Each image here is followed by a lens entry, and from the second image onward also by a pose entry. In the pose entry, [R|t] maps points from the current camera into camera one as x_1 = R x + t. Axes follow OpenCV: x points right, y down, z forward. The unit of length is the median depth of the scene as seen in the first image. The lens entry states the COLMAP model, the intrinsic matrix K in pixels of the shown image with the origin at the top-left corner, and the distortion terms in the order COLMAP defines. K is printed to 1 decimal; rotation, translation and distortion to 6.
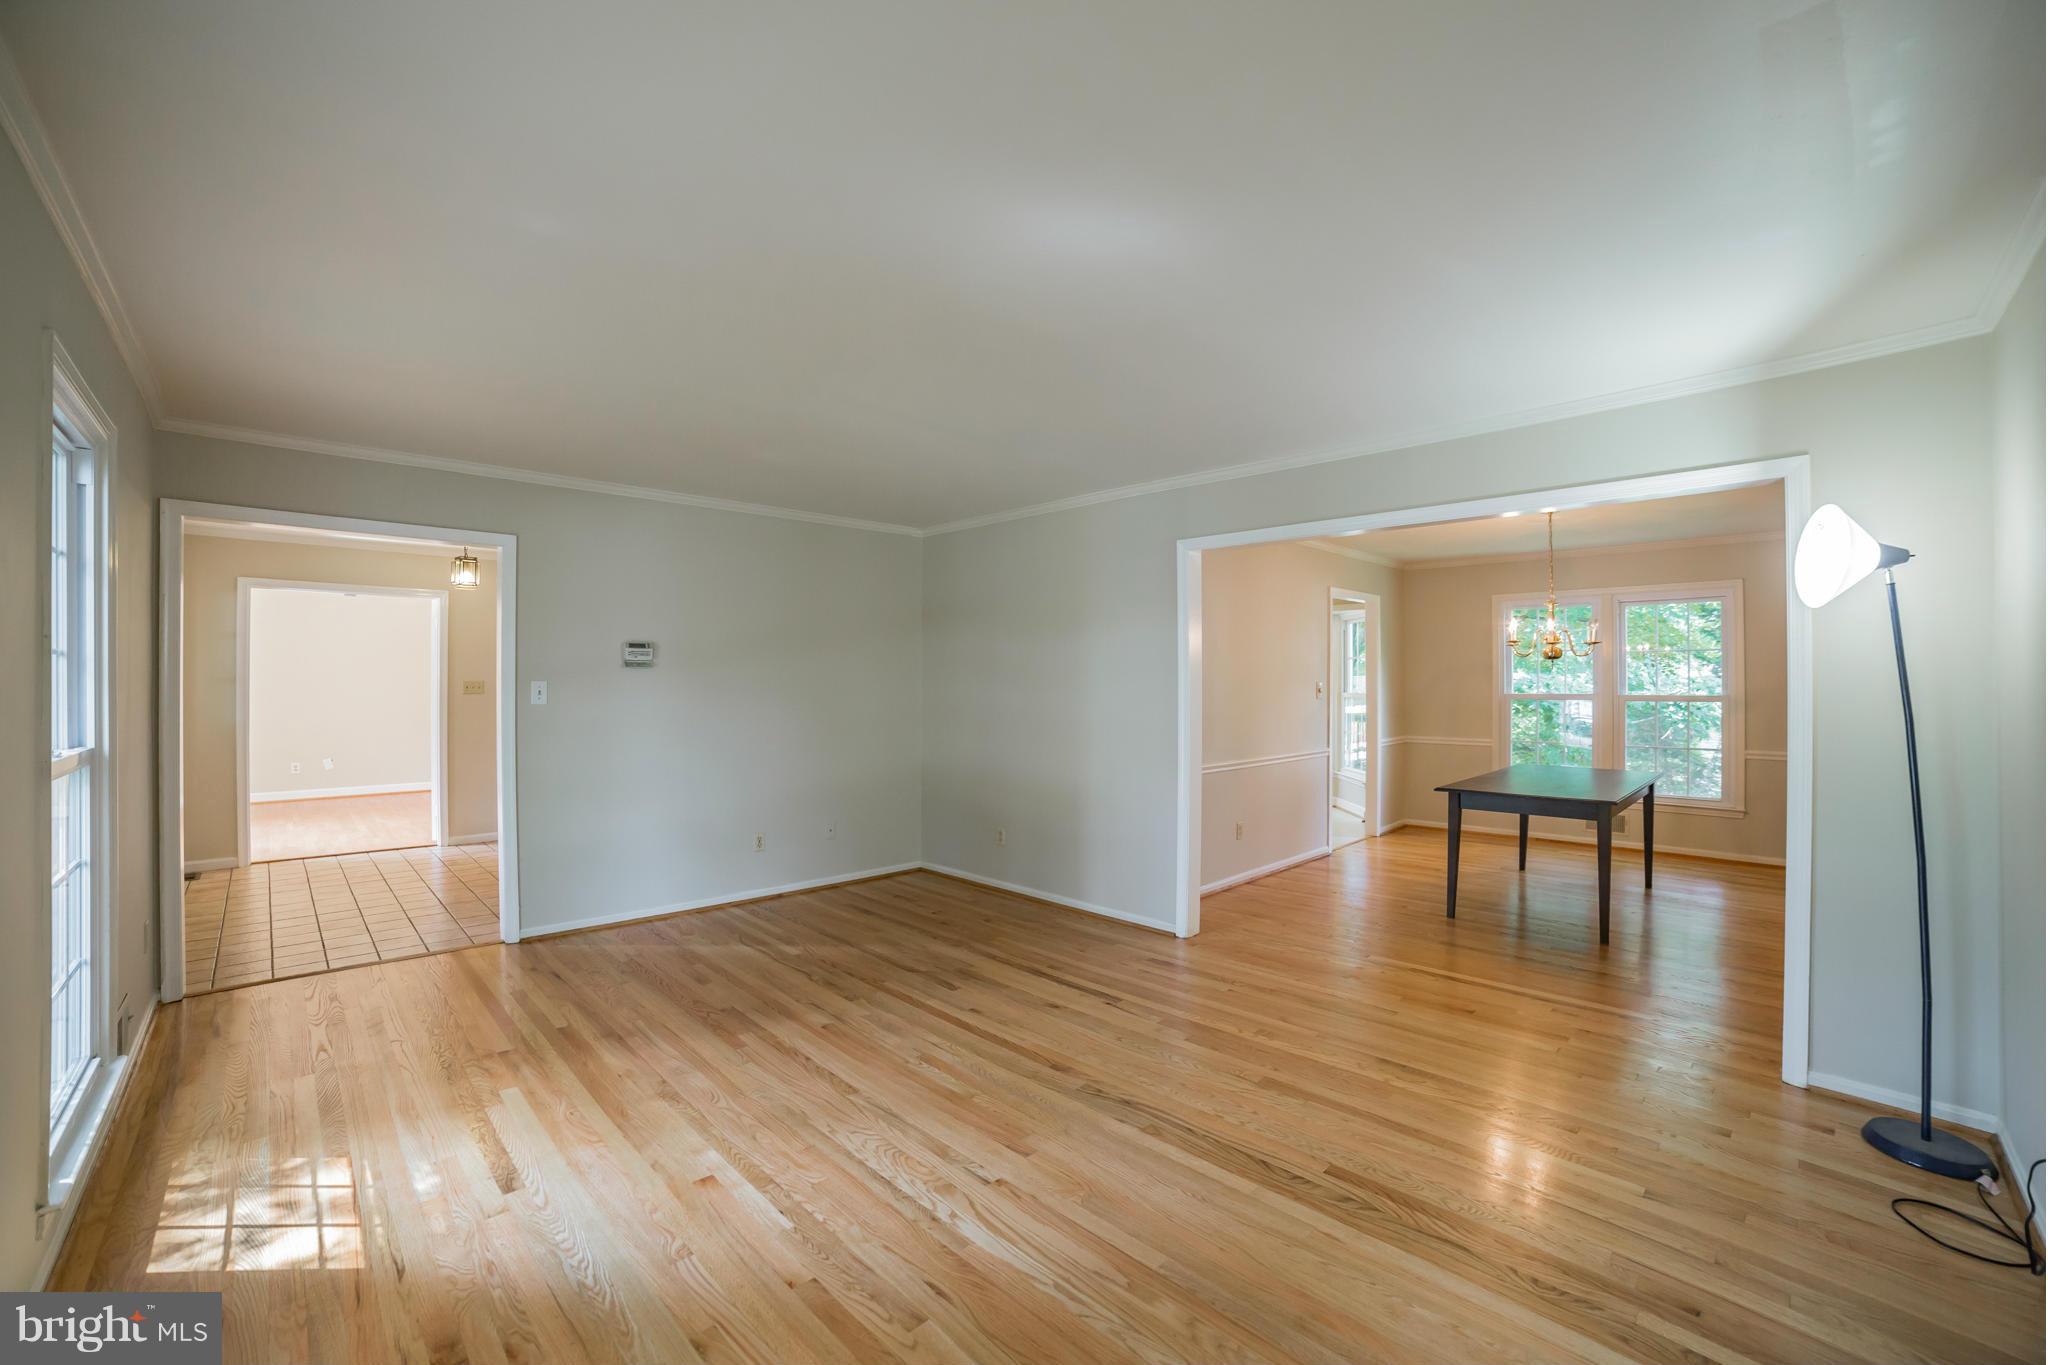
lens RADIAL K [[826.2, 0, 1024.0], [0, 826.2, 682.5], [0, 0, 1]] dist [-0.065069, 0.000305]
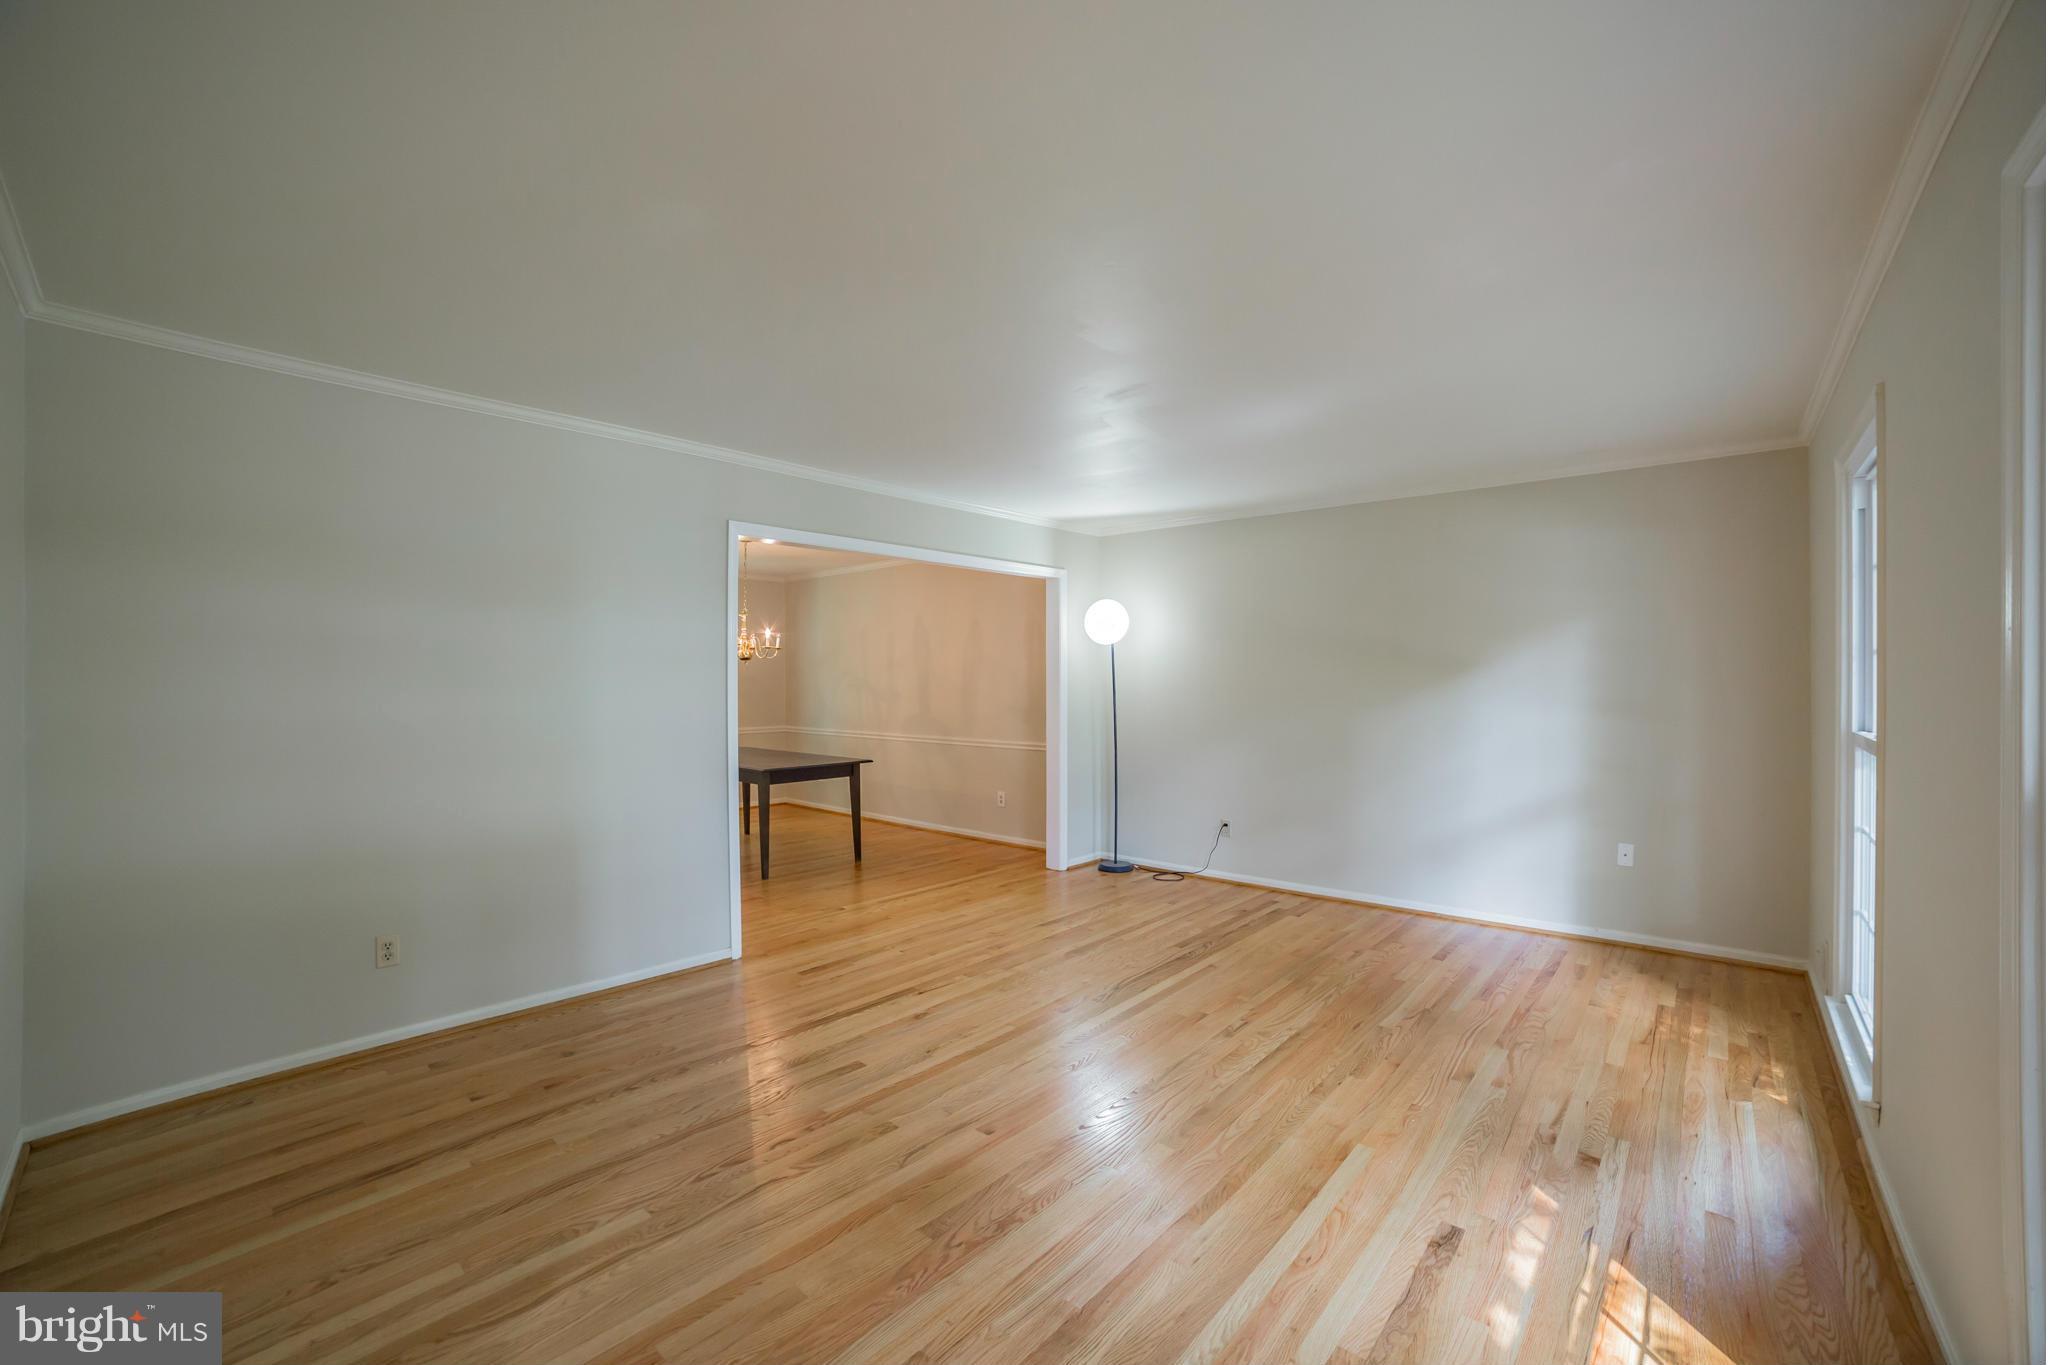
lens RADIAL K [[826.2, 0, 1024.0], [0, 826.2, 682.5], [0, 0, 1]] dist [-0.065069, 0.000305]
pose [[-0.089621, 0.004113, 0.995967, -0.859555], [-0.007631, 0.999959, -0.004816, 0.006746], [-0.995947, -0.008032, -0.089586, 0.891923]]
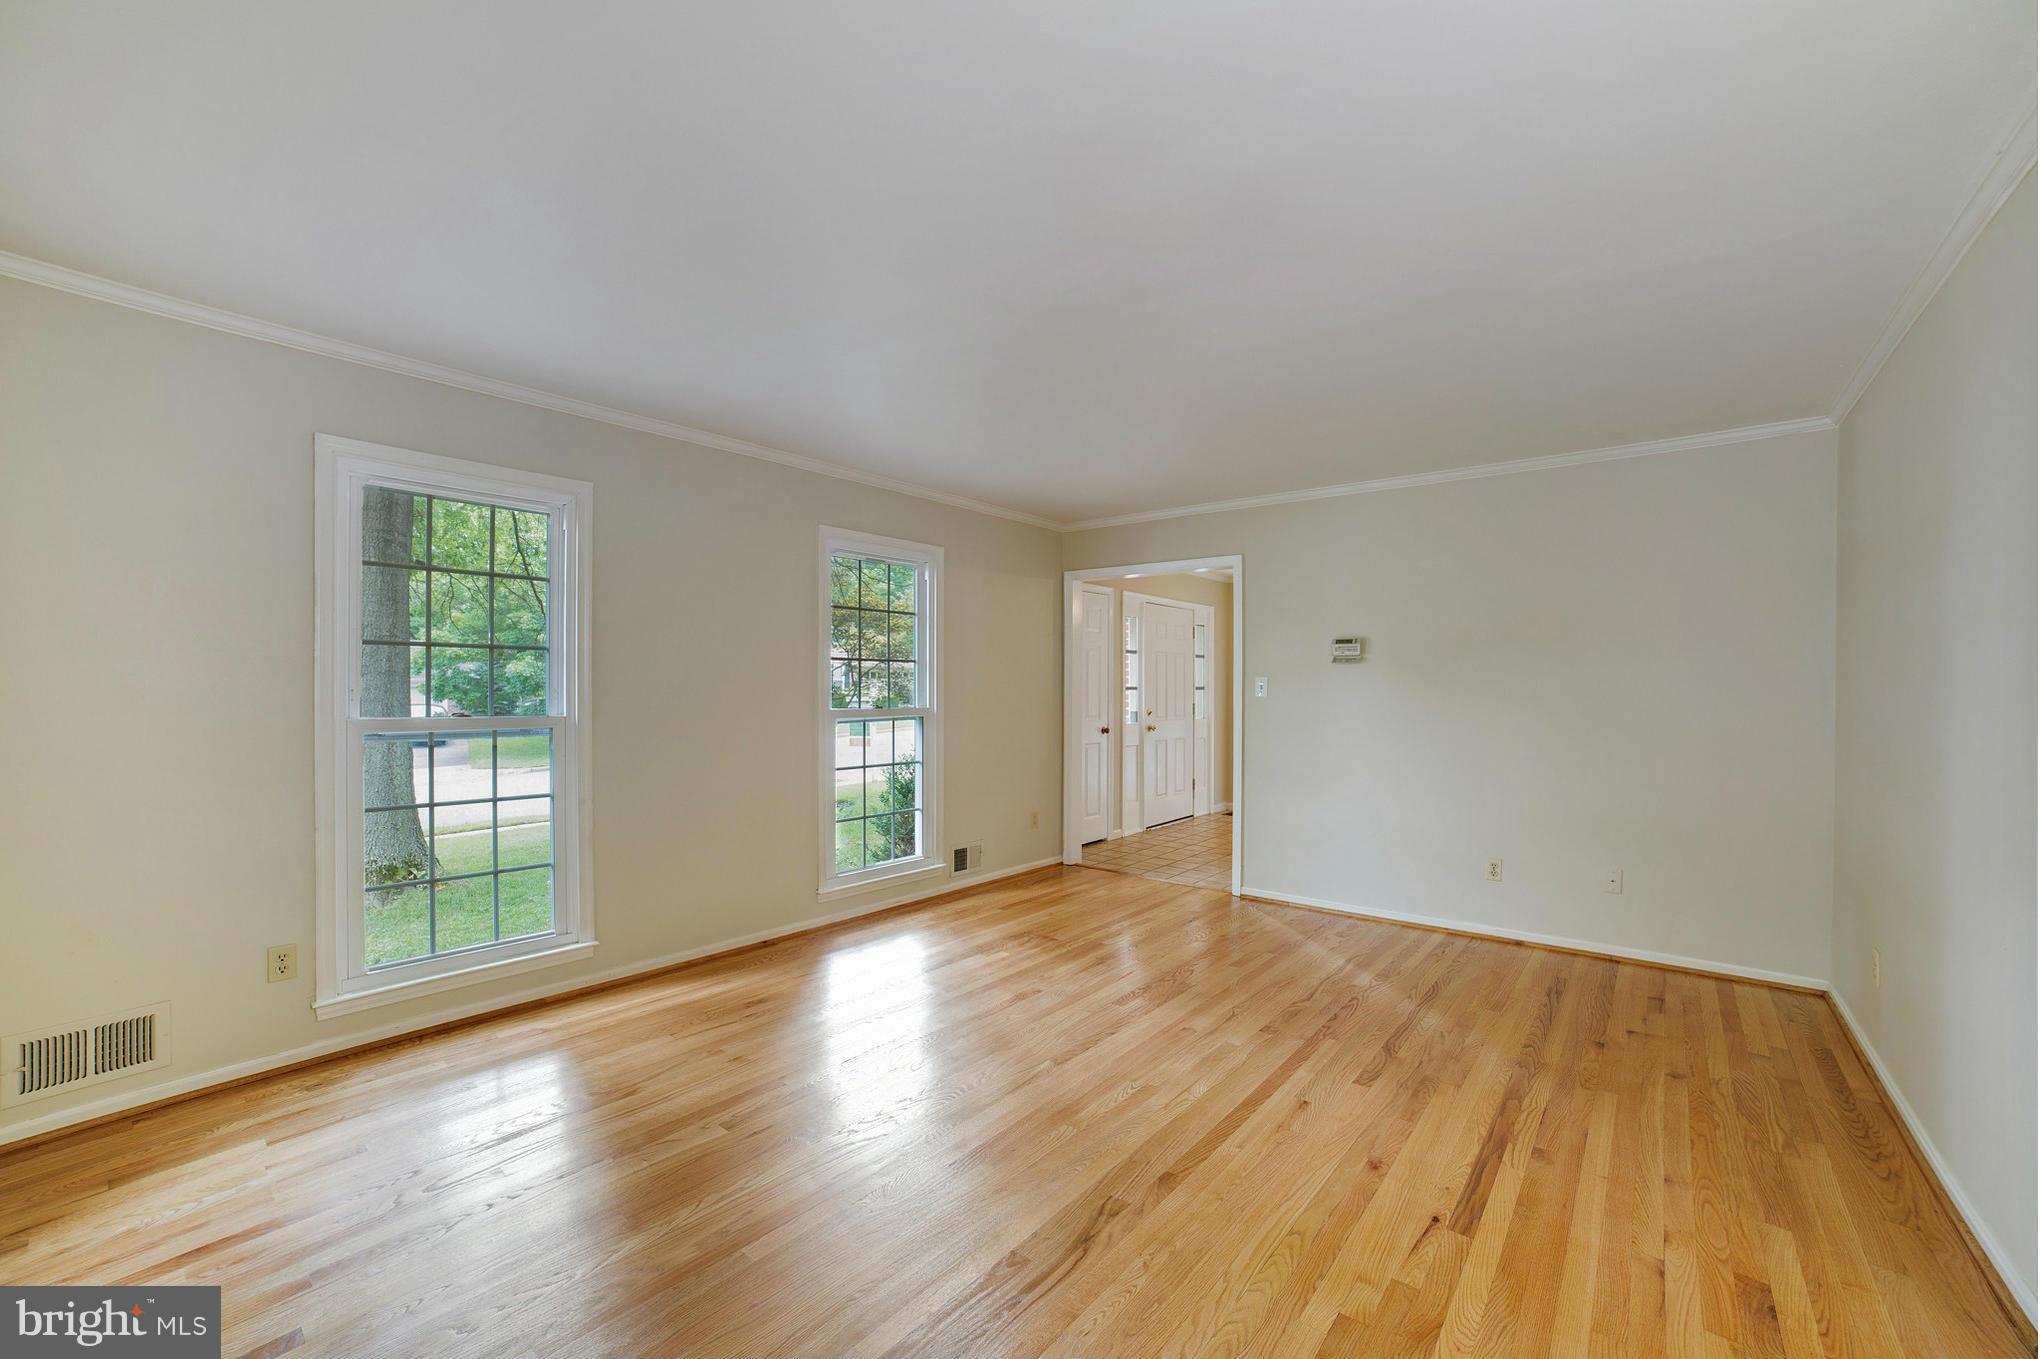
lens RADIAL K [[789.1, 0, 1008.8], [0, 789.1, 697.8], [0, 0, 1]] dist [-0.026503, 0.000104]
pose [[0.101515, 0.003301, -0.994829, 0.562302], [0.004289, 0.999984, 0.003756, 0.023823], [0.994825, -0.004648, 0.101499, 0.601017]]
